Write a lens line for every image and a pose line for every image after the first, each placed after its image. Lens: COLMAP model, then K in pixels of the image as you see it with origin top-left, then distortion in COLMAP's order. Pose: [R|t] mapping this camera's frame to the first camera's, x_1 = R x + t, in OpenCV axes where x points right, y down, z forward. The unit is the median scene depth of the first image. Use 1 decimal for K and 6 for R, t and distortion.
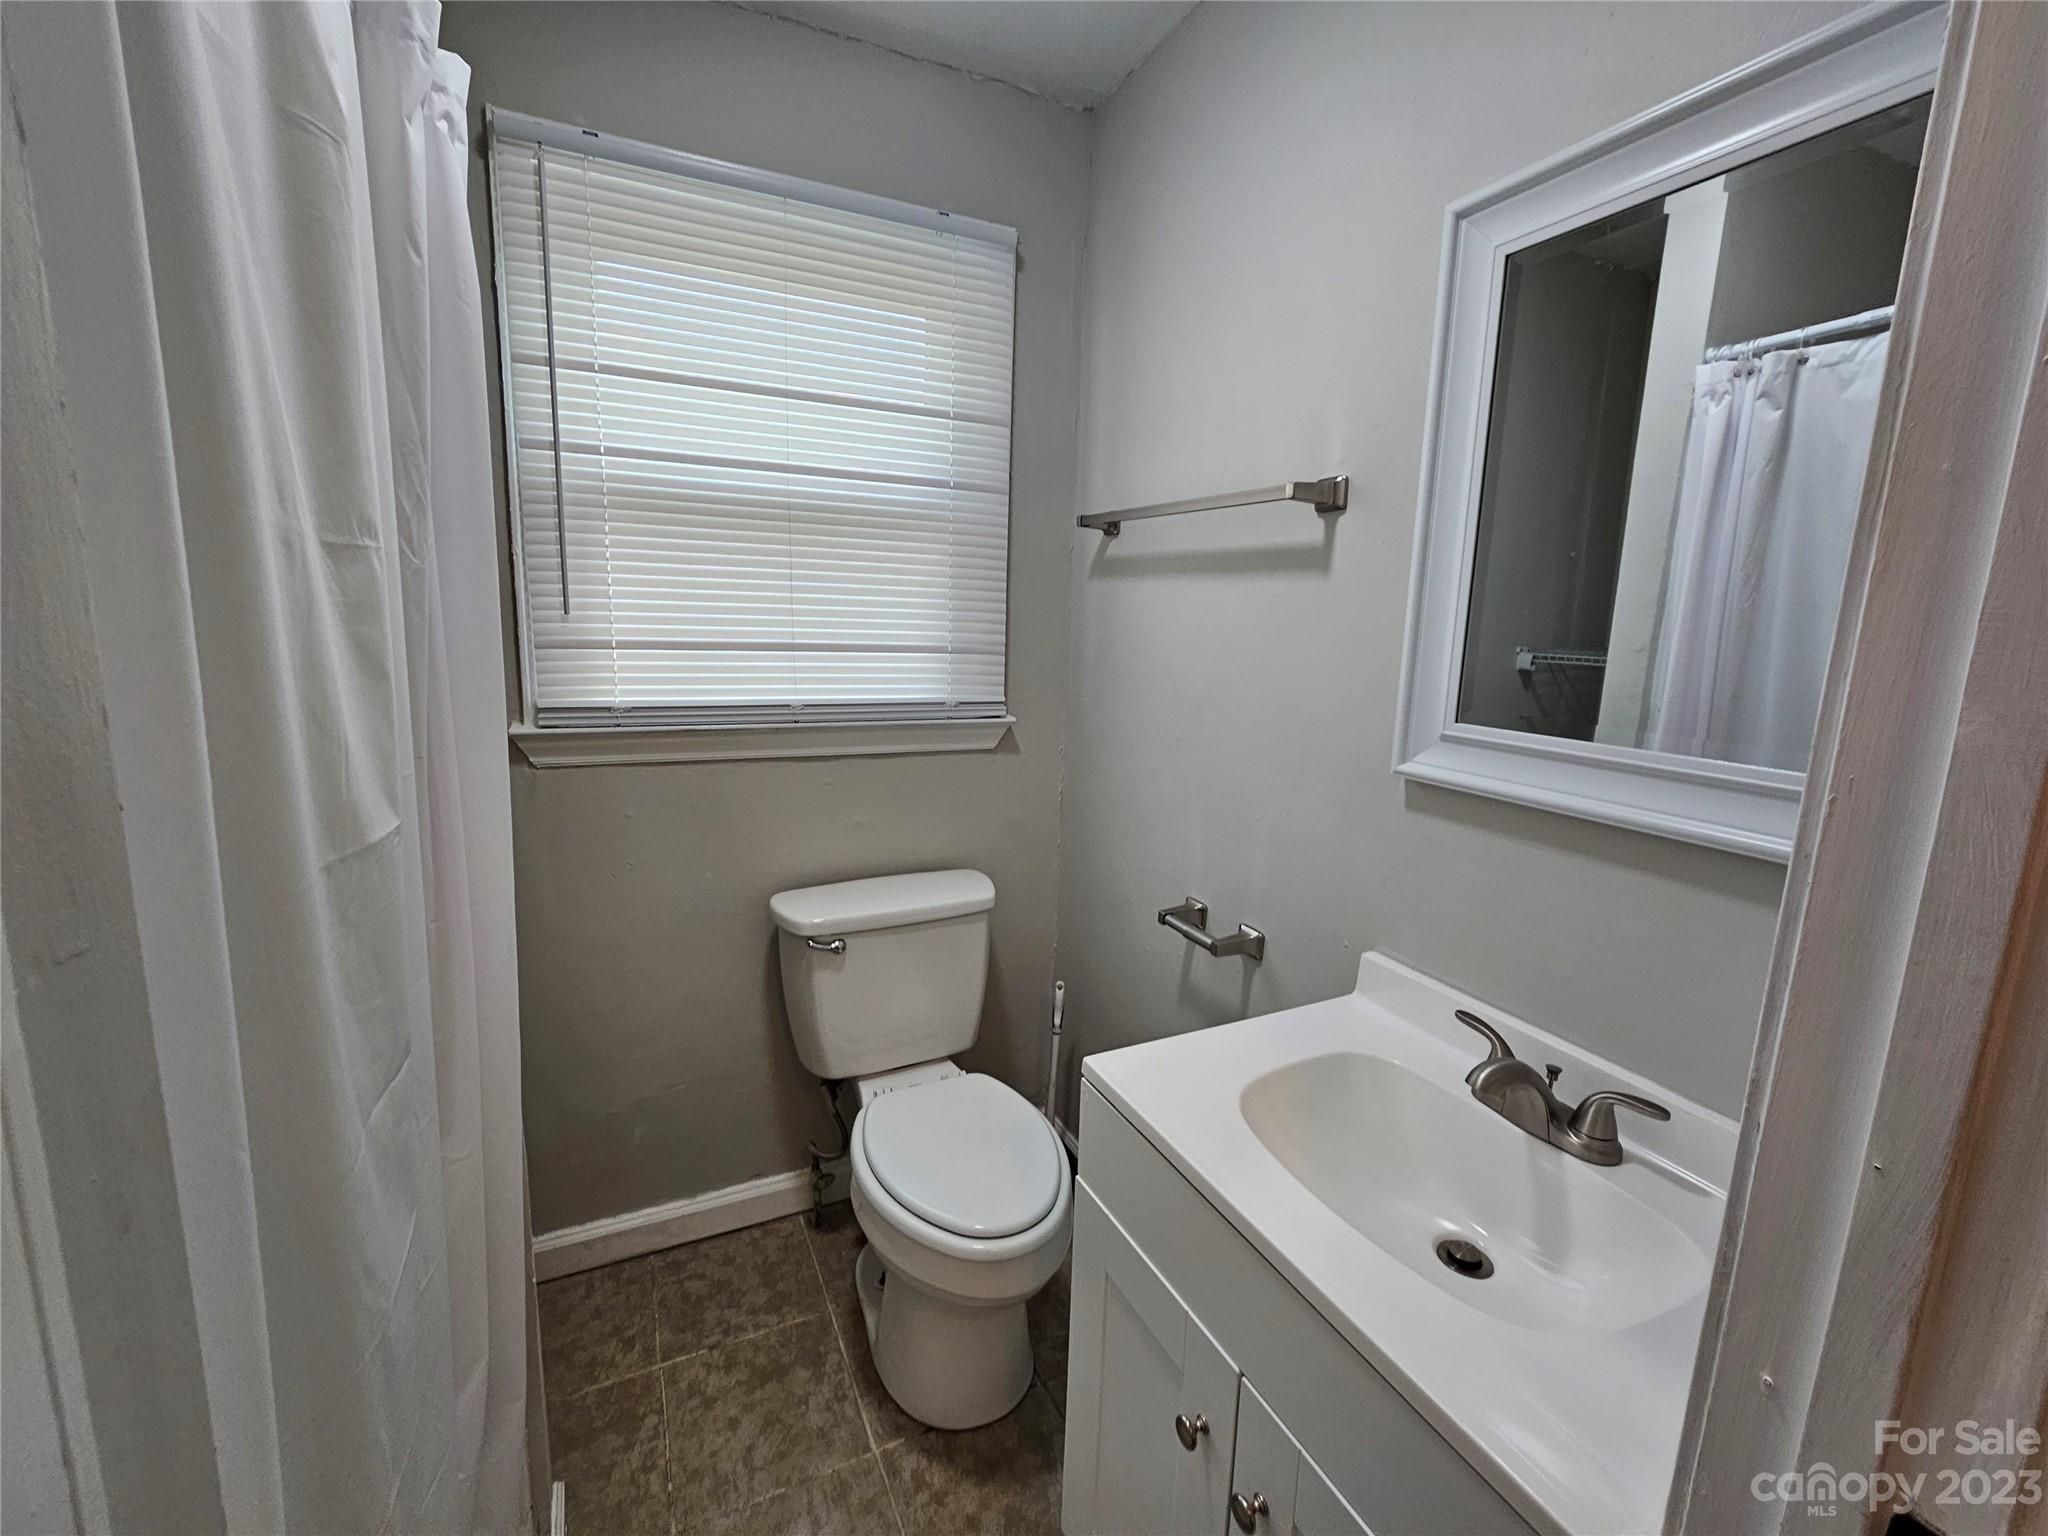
lens RADIAL K [[838.8, 0, 1019.1], [0, 838.8, 753.9], [0, 0, 1]] dist [-0.004477, 0.003523]
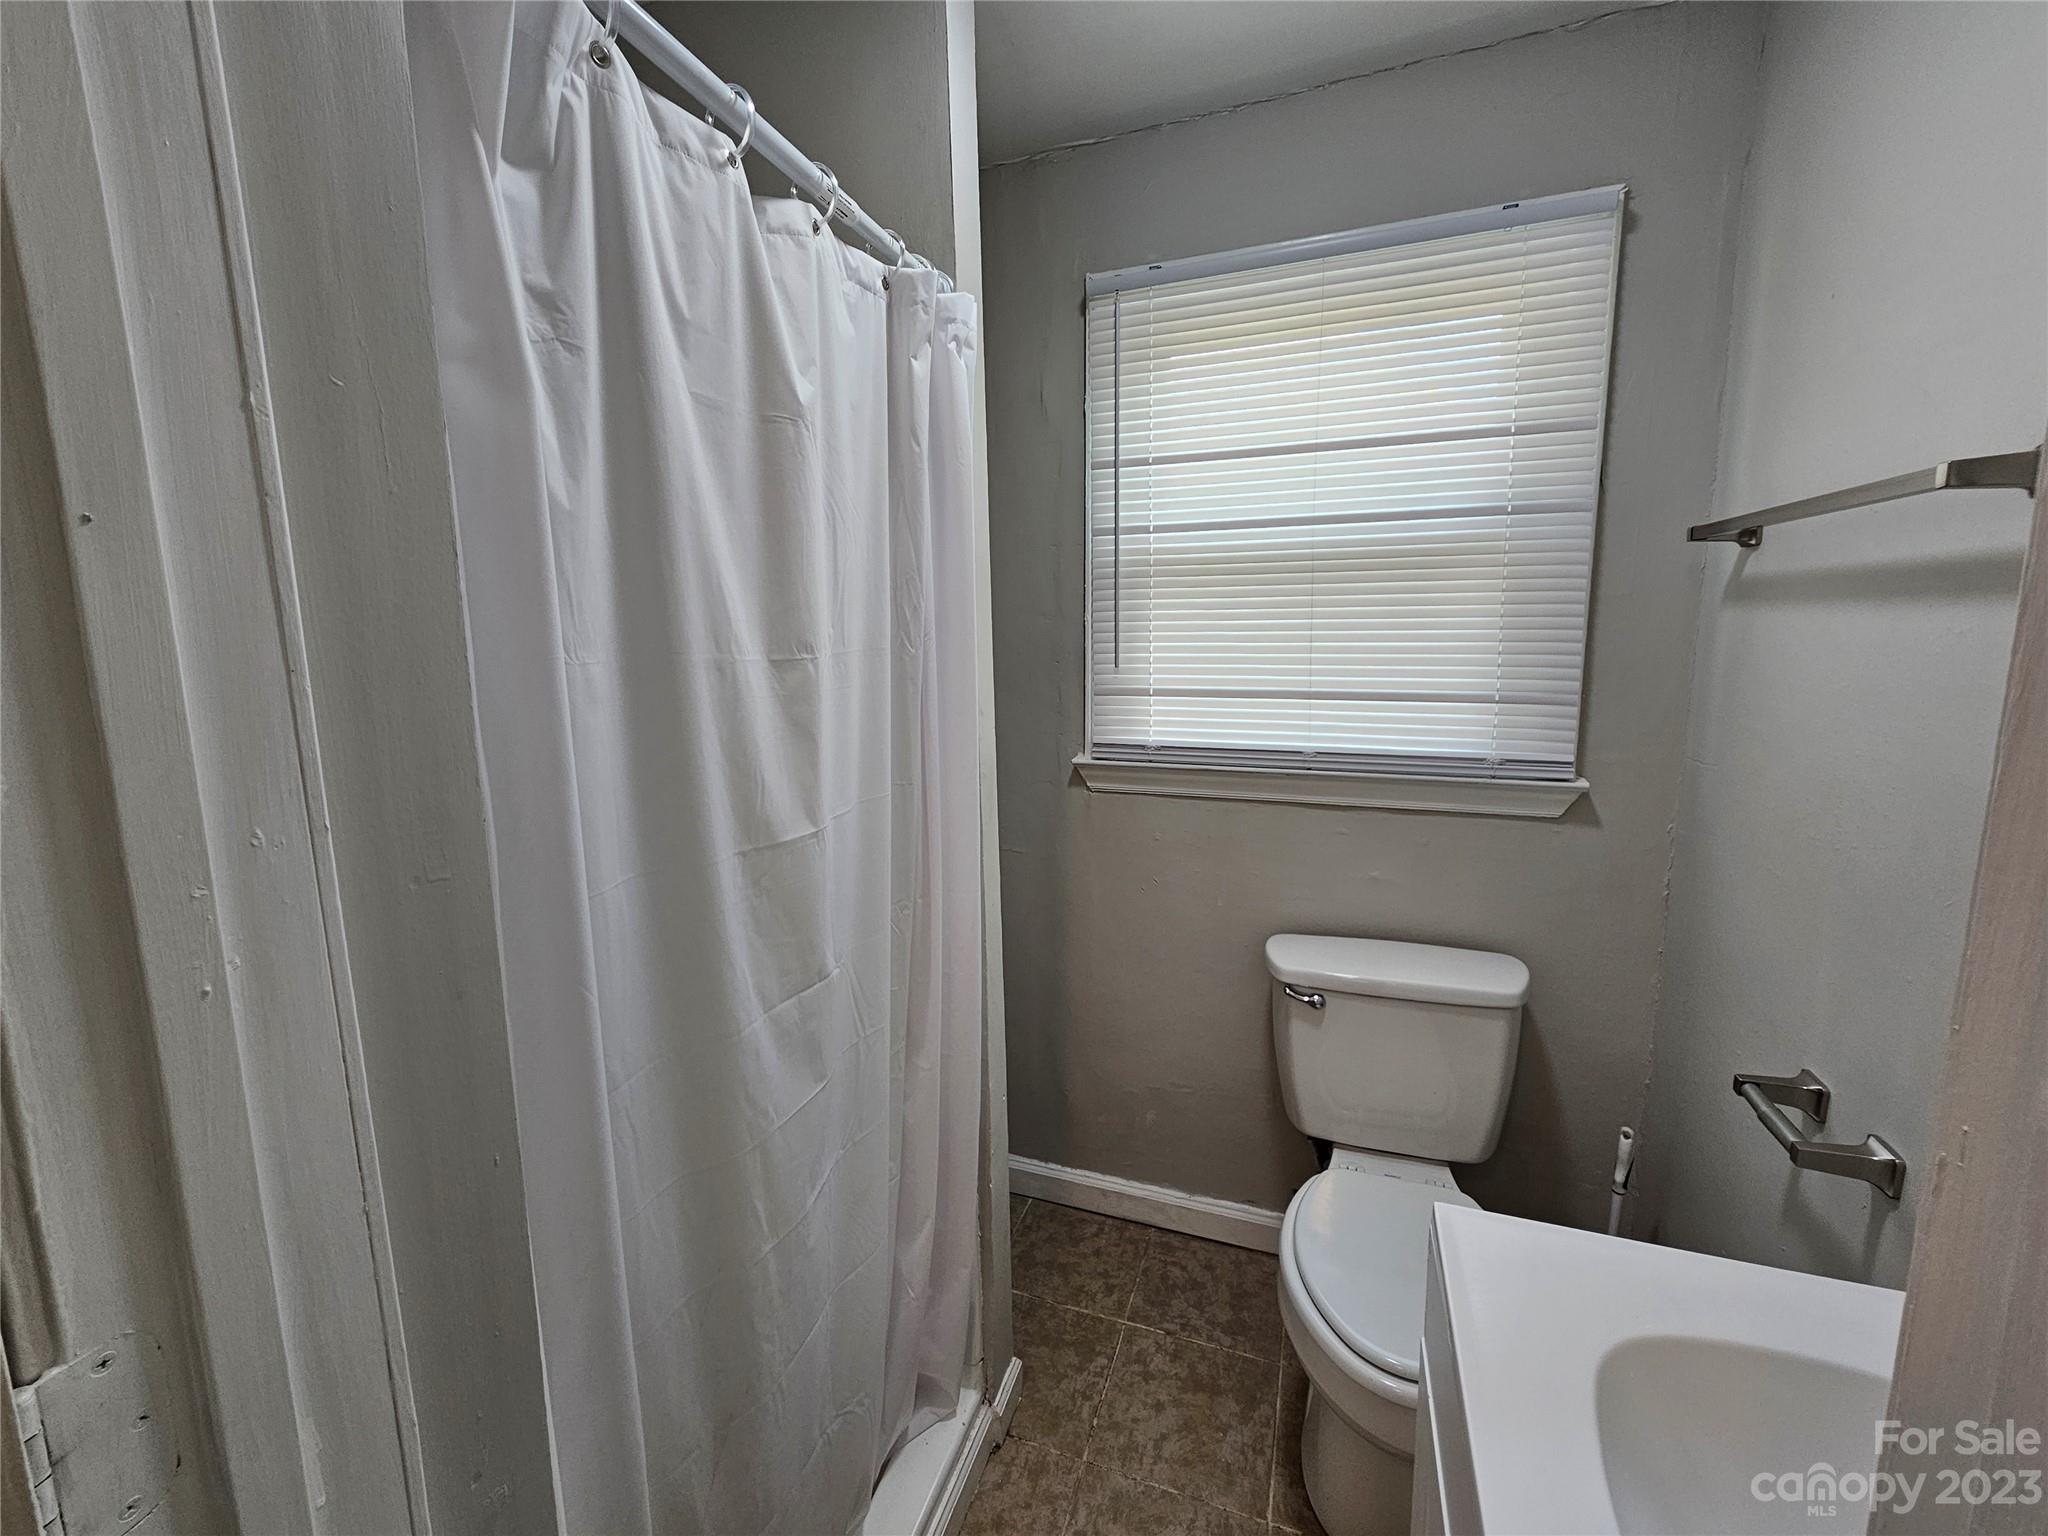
lens RADIAL K [[838.8, 0, 1030.7], [0, 838.8, 758.2], [0, 0, 1]] dist [-0.004477, 0.003523]
pose [[0.703587, 0.068574, -0.707293, 0.229973], [-0.085619, 0.996262, 0.011420, -0.037164], [0.705433, 0.052523, 0.706828, 0.058613]]
